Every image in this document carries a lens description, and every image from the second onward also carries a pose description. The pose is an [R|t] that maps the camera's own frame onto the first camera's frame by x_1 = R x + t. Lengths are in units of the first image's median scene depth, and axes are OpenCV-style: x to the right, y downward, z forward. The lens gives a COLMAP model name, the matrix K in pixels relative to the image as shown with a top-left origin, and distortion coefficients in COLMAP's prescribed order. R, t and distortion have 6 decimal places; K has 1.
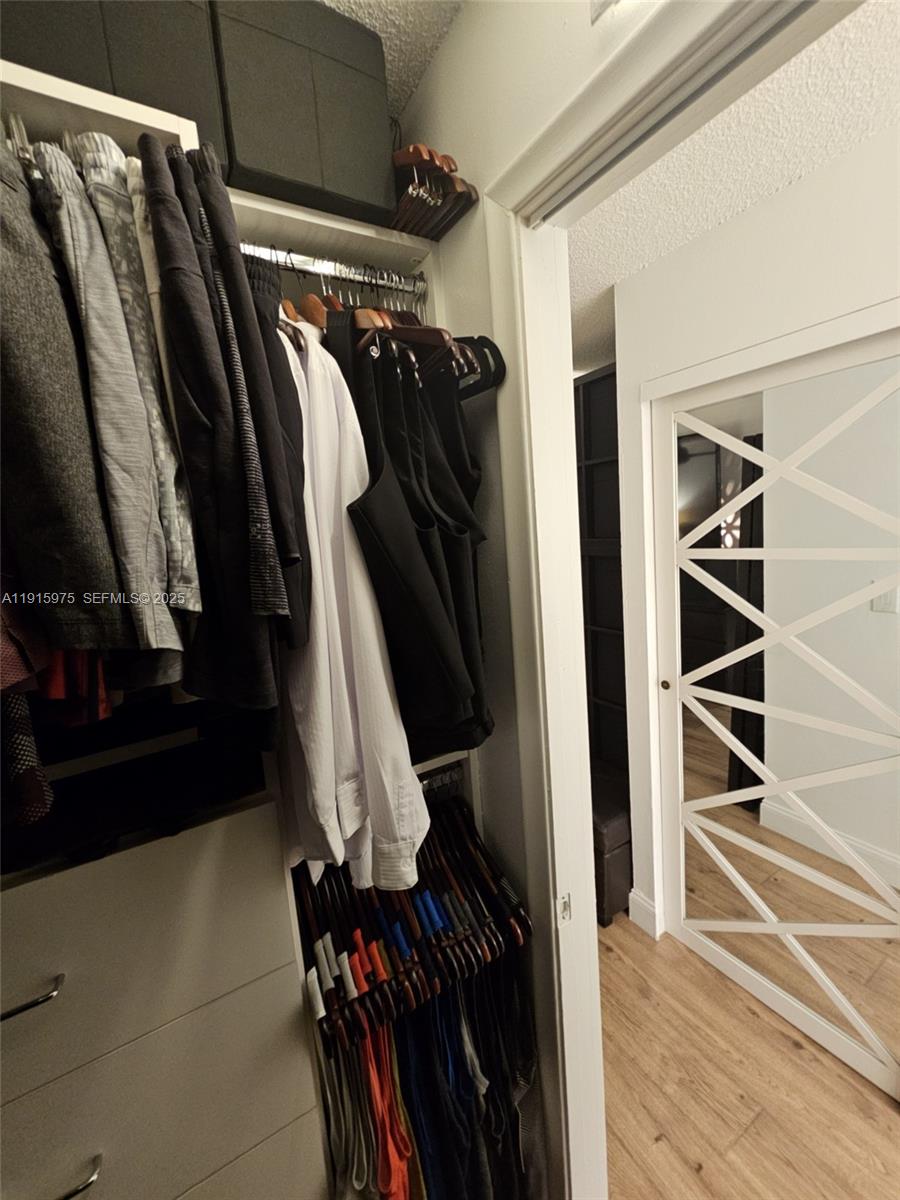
lens RADIAL K [[497.0, 0, 445.8], [0, 497.0, 592.1], [0, 0, 1]] dist [-0.001799, 0.000137]
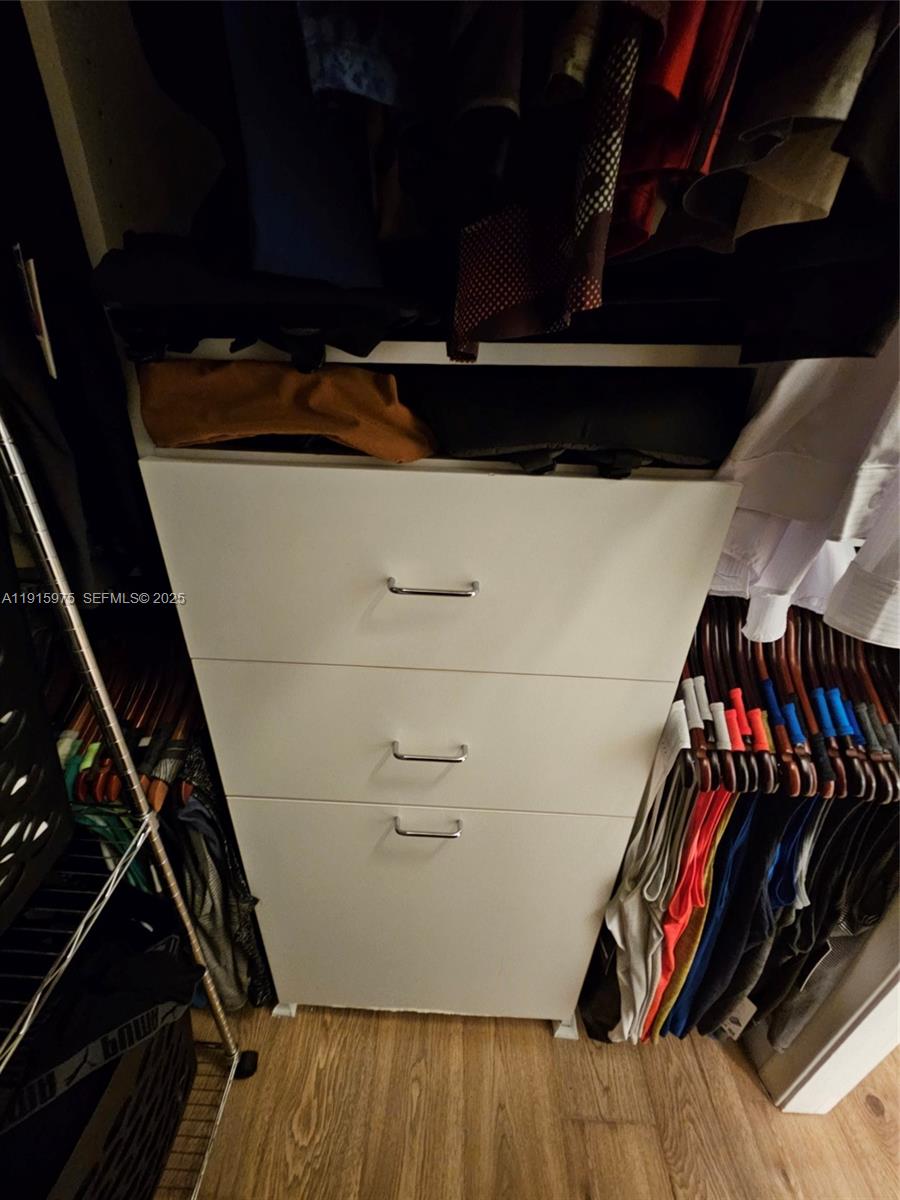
lens RADIAL K [[497.0, 0, 445.8], [0, 497.0, 592.1], [0, 0, 1]] dist [-0.001799, 0.000137]
pose [[0.834560, 0.348742, -0.426484, -0.298684], [-0.172587, 0.900667, 0.398763, 0.303971], [0.523186, -0.259186, 0.811849, 0.125793]]
